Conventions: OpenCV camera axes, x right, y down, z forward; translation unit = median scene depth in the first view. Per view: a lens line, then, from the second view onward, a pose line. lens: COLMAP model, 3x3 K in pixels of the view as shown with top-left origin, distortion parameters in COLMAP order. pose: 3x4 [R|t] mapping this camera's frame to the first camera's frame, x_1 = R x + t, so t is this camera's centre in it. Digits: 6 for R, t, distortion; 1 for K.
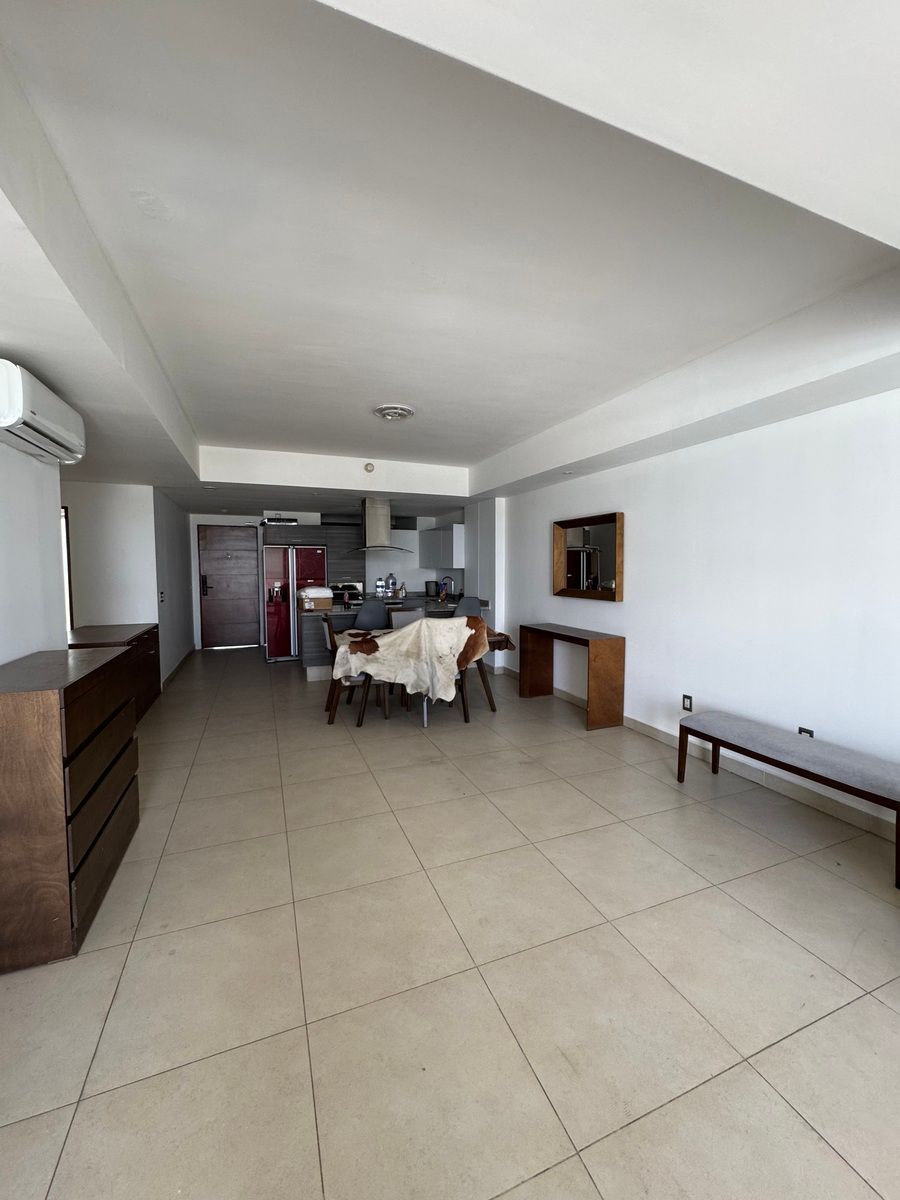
lens RADIAL K [[476.8, 0, 452.1], [0, 476.8, 595.1], [0, 0, 1]] dist [-0.005498, 0.000675]
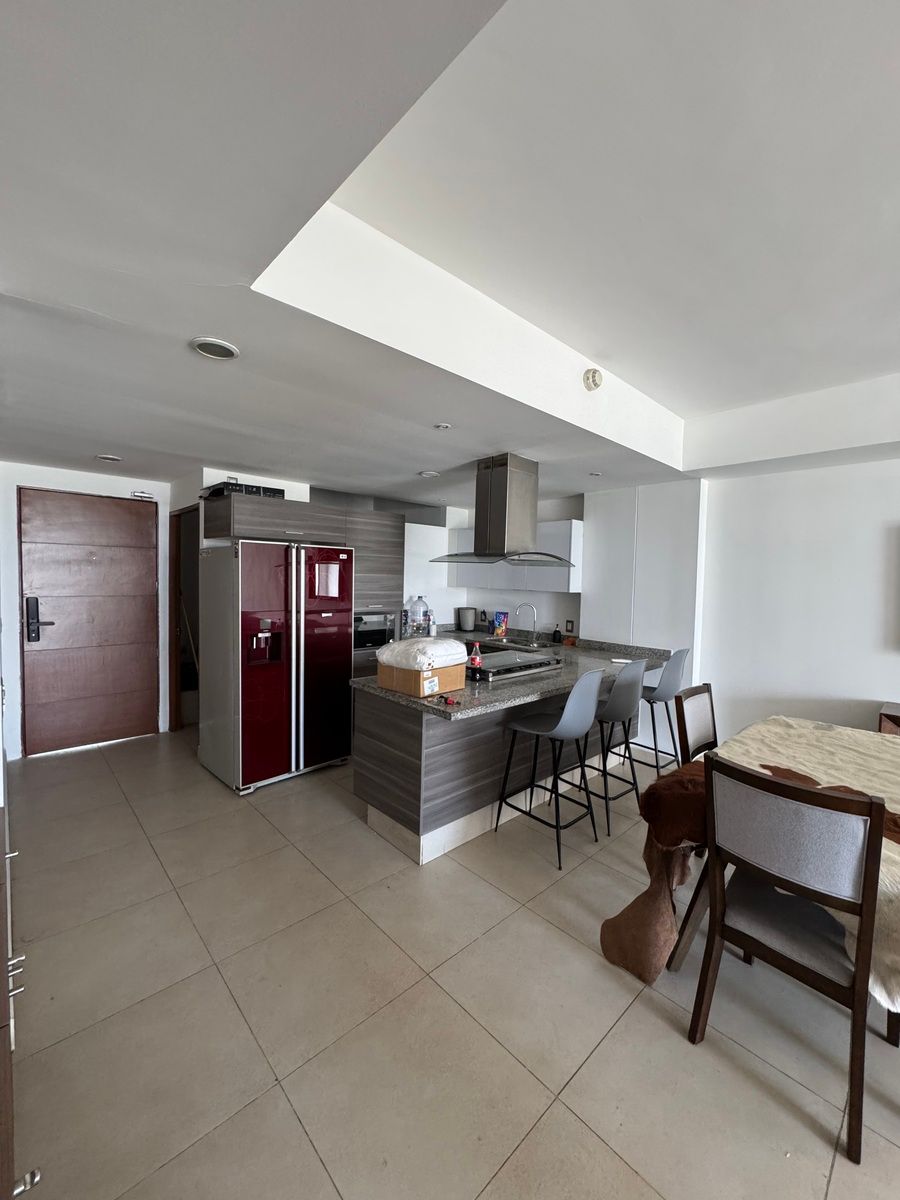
lens RADIAL K [[476.8, 0, 447.3], [0, 476.8, 601.0], [0, 0, 1]] dist [-0.005498, 0.000675]
pose [[0.931352, 0.003215, 0.364106, -0.337248], [-0.001807, 0.999990, -0.004207, -0.039485], [-0.364115, 0.003260, 0.931348, 0.457285]]
